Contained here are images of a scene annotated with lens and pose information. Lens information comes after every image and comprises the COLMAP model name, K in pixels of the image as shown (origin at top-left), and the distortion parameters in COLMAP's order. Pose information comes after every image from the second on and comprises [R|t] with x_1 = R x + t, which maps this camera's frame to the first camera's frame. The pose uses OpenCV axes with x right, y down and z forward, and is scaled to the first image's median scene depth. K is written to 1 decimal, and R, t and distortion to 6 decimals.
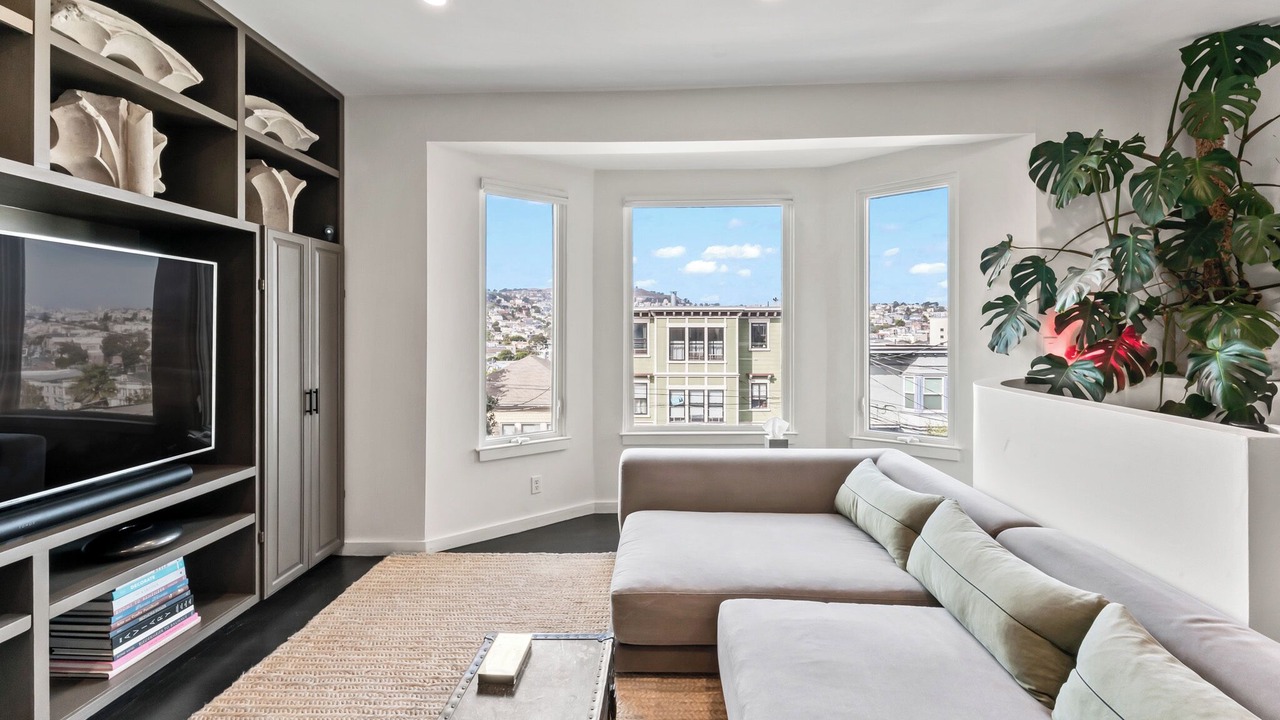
lens RADIAL K [[515.0, 0, 636.1], [0, 515.0, 330.2], [0, 0, 1]] dist [0.002357, -0.000857]
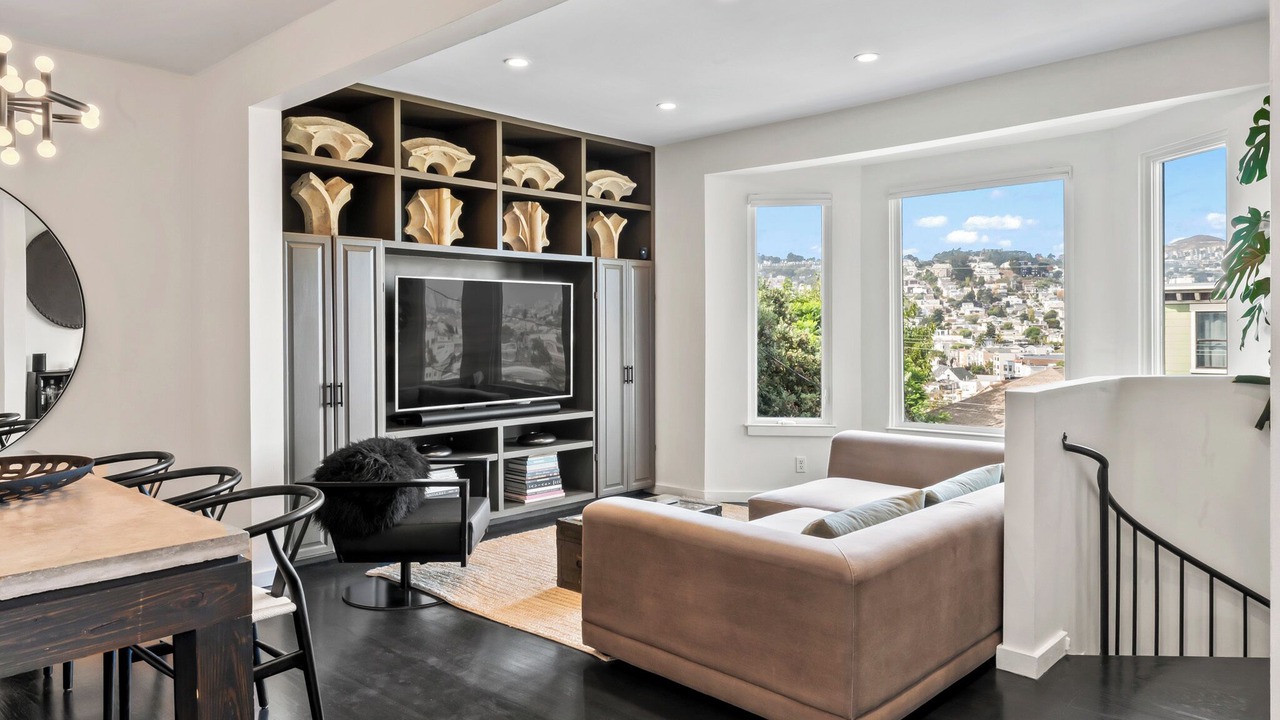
lens RADIAL K [[850.8, 0, 642.8], [0, 850.8, 341.3], [0, 0, 1]] dist [0.002952, -0.001128]
pose [[0.751881, 0.008710, -0.659241, 0.983371], [0.003033, 0.999856, 0.016669, 0.006851], [0.659292, -0.014532, 0.751747, -0.768747]]
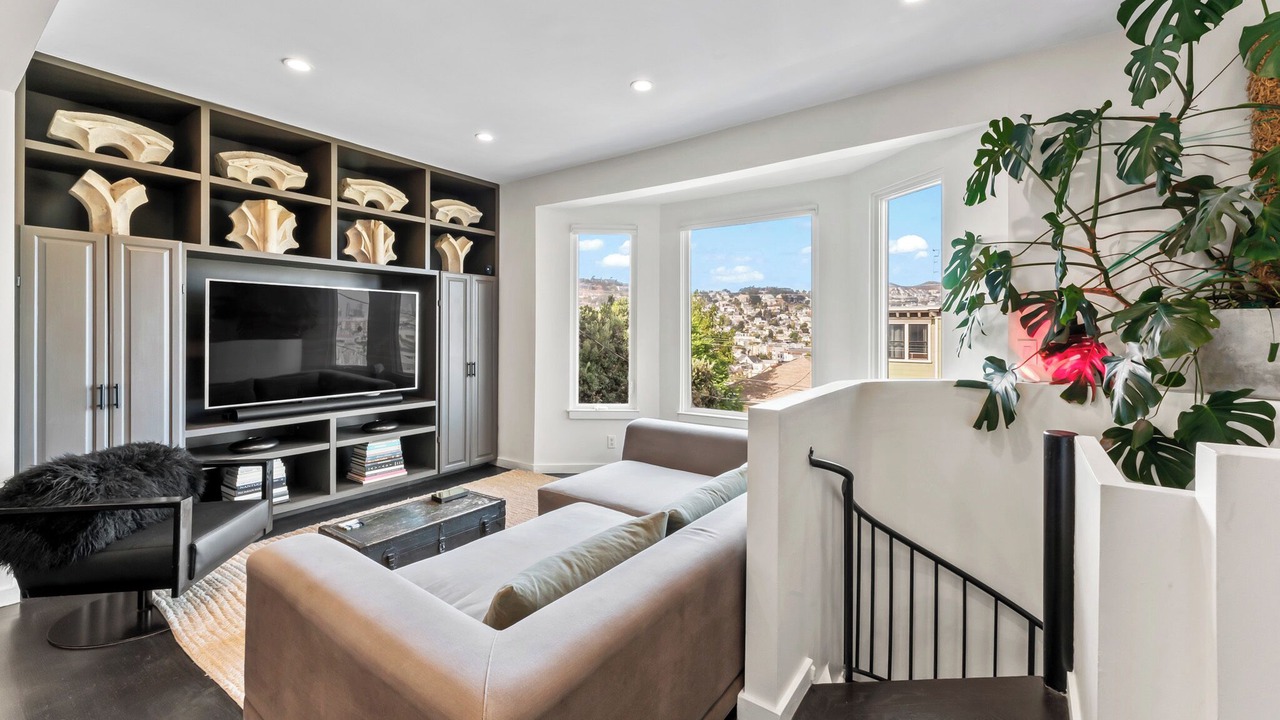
lens RADIAL K [[515.0, 0, 641.3], [0, 515.0, 334.8], [0, 0, 1]] dist [0.002357, -0.000857]
pose [[0.837111, 0.011395, -0.546914, 0.814992], [-0.007905, 0.999931, 0.008735, 0.002627], [0.546975, -0.002989, 0.837143, -0.138148]]
